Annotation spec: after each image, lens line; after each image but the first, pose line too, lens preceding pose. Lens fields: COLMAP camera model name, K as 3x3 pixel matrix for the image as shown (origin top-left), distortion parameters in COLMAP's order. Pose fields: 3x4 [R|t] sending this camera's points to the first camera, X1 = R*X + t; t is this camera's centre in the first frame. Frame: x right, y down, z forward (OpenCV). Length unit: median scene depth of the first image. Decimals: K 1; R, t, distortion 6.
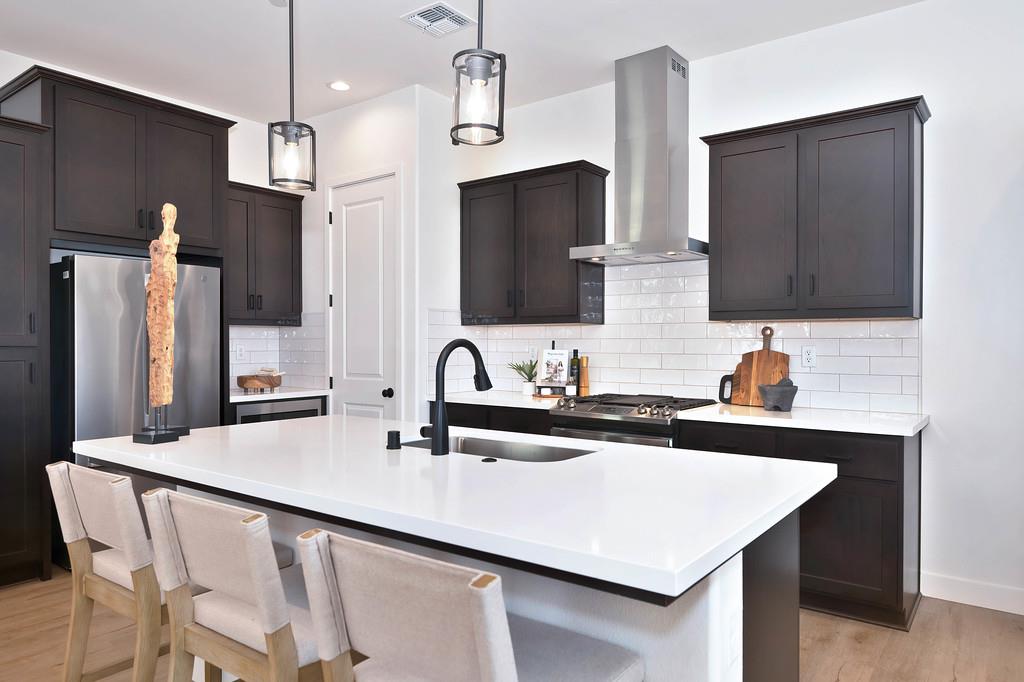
lens RADIAL K [[669.4, 0, 519.0], [0, 669.4, 344.1], [0, 0, 1]] dist [-0.005807, -0.003168]
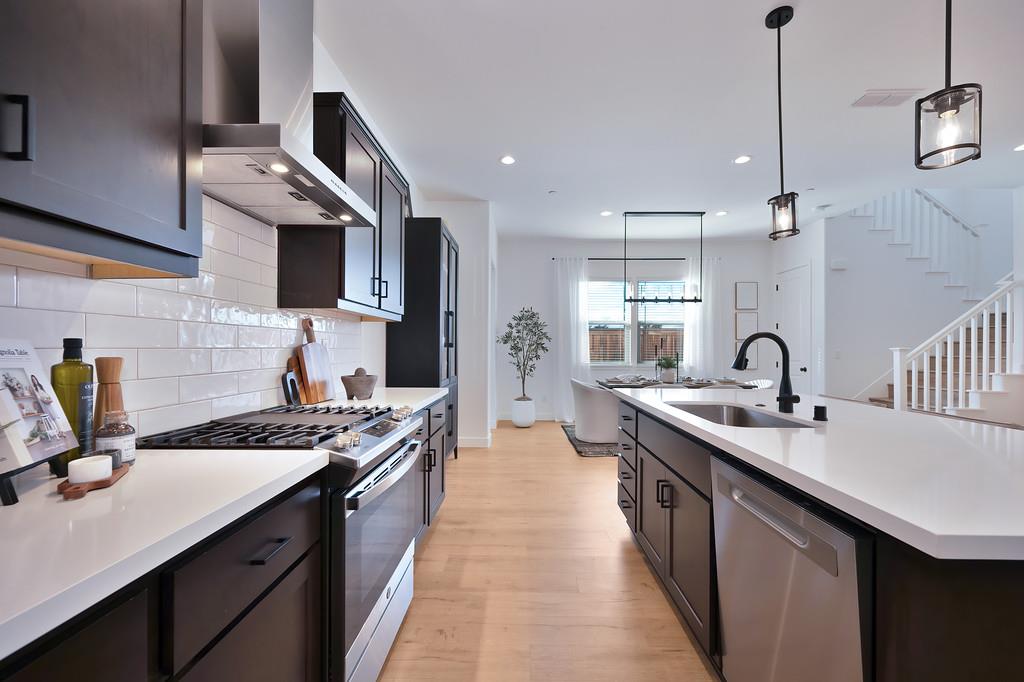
lens RADIAL K [[402.4, 0, 514.6], [0, 402.4, 346.3], [0, 0, 1]] dist [-0.003835, 0.000444]
pose [[-0.576841, -0.001896, 0.816854, -0.234547], [-0.004012, 0.999992, -0.000512, 0.011681], [-0.816846, -0.003573, -0.576844, 0.954042]]
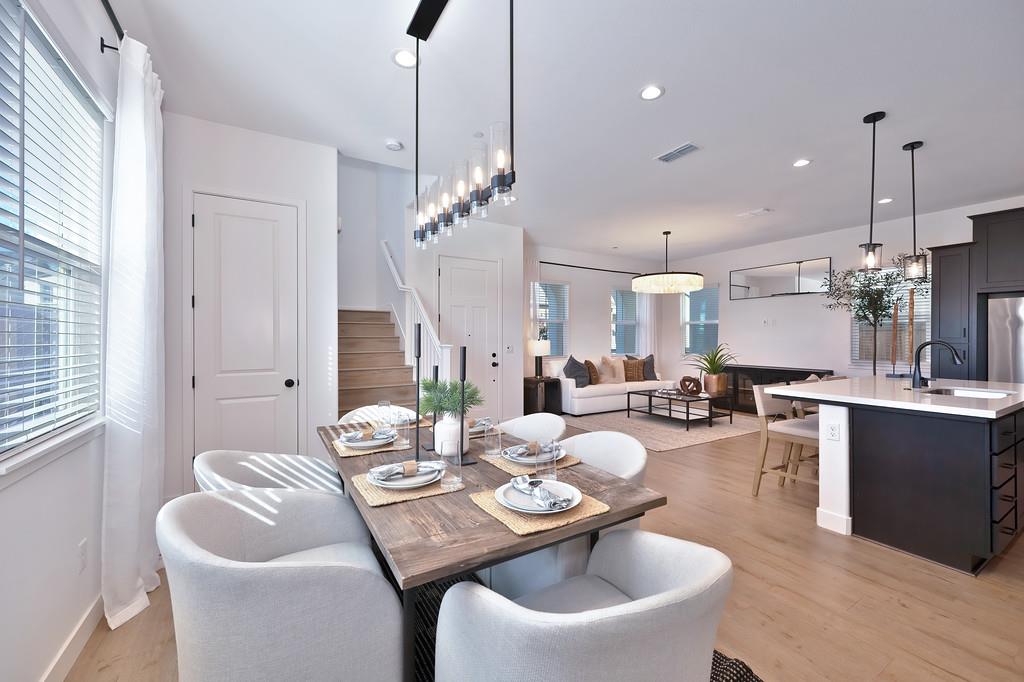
lens RADIAL K [[402.4, 0, 507.7], [0, 402.4, 336.6], [0, 0, 1]] dist [-0.003835, 0.000444]
pose [[-0.390464, -0.005524, -0.920601, 0.874619], [-0.005744, 0.999977, -0.003565, -0.005477], [0.920600, 0.003896, -0.390487, 0.093944]]
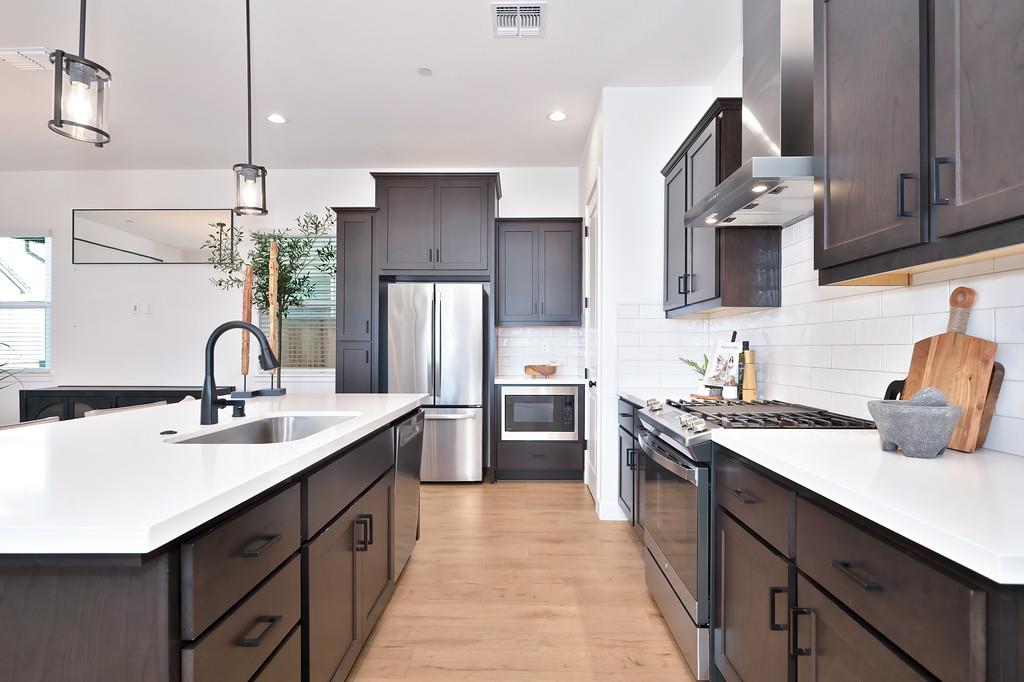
lens RADIAL K [[514.0, 0, 519.8], [0, 514.0, 348.3], [0, 0, 1]] dist [-0.002080, -0.000237]
pose [[0.588214, -0.000113, -0.808705, 0.429519], [-0.000118, 1.000000, -0.000225, 0.017102], [0.808705, 0.000227, 0.588214, 0.438304]]
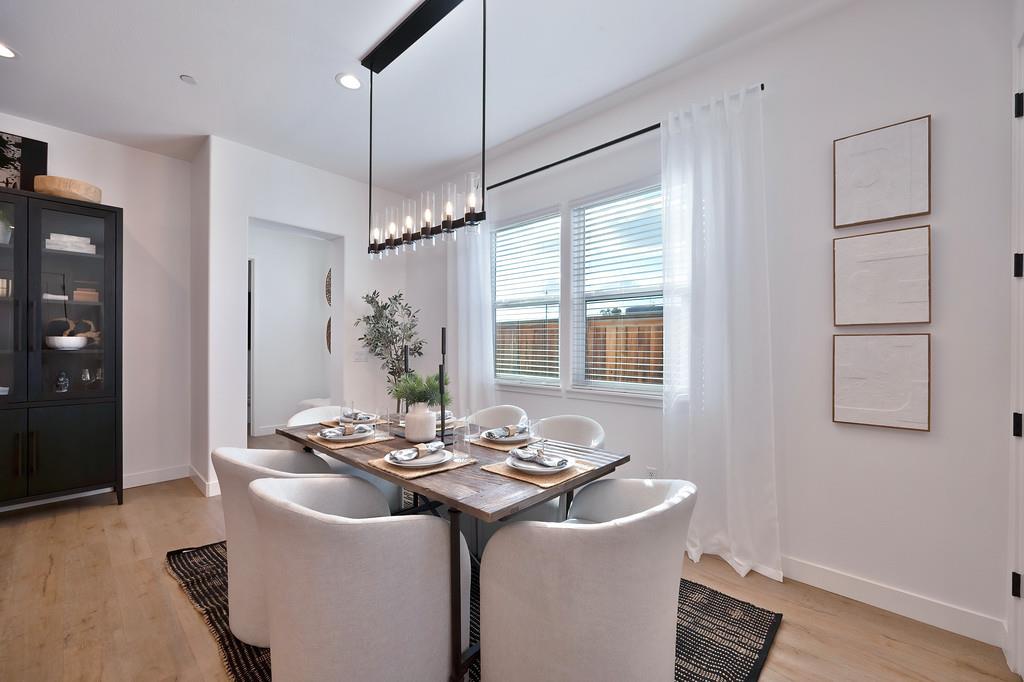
lens RADIAL K [[402.4, 0, 510.0], [0, 402.4, 340.1], [0, 0, 1]] dist [-0.003835, 0.000444]
pose [[0.098479, 0.005391, 0.995125, 0.022466], [0.000512, 0.999985, -0.005468, 0.000758], [-0.995139, 0.001048, 0.098475, -0.288177]]
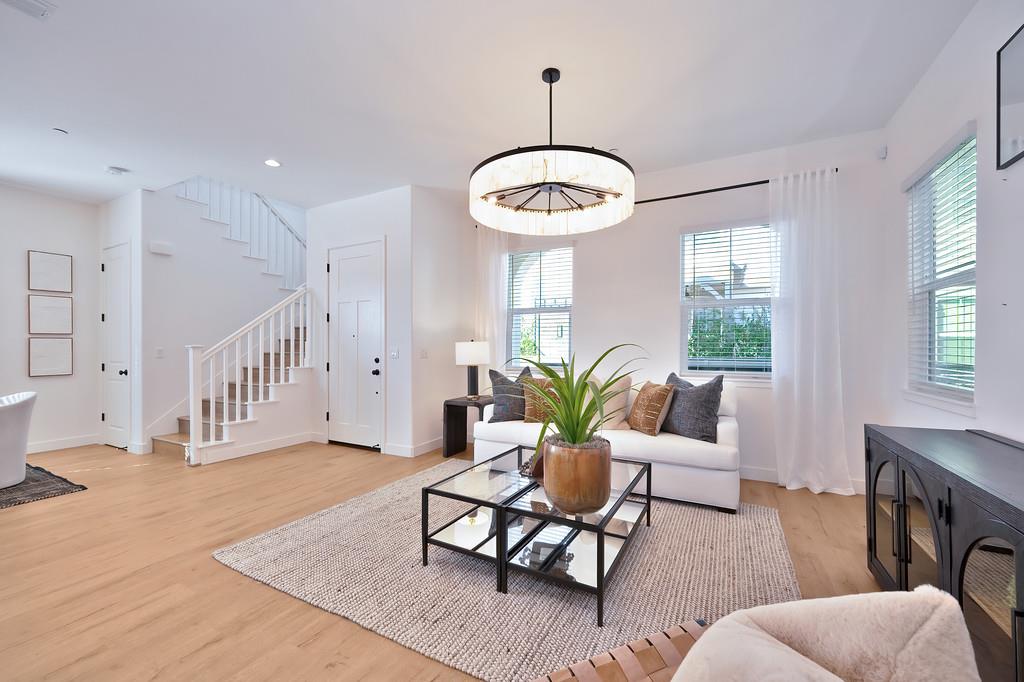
lens RADIAL K [[402.4, 0, 517.6], [0, 402.4, 350.2], [0, 0, 1]] dist [-0.003835, 0.000444]
pose [[-0.985503, 0.001722, -0.169652, -0.557628], [-0.000339, 0.999927, 0.012118, 0.012051], [0.169660, 0.012000, -0.985430, 0.634812]]
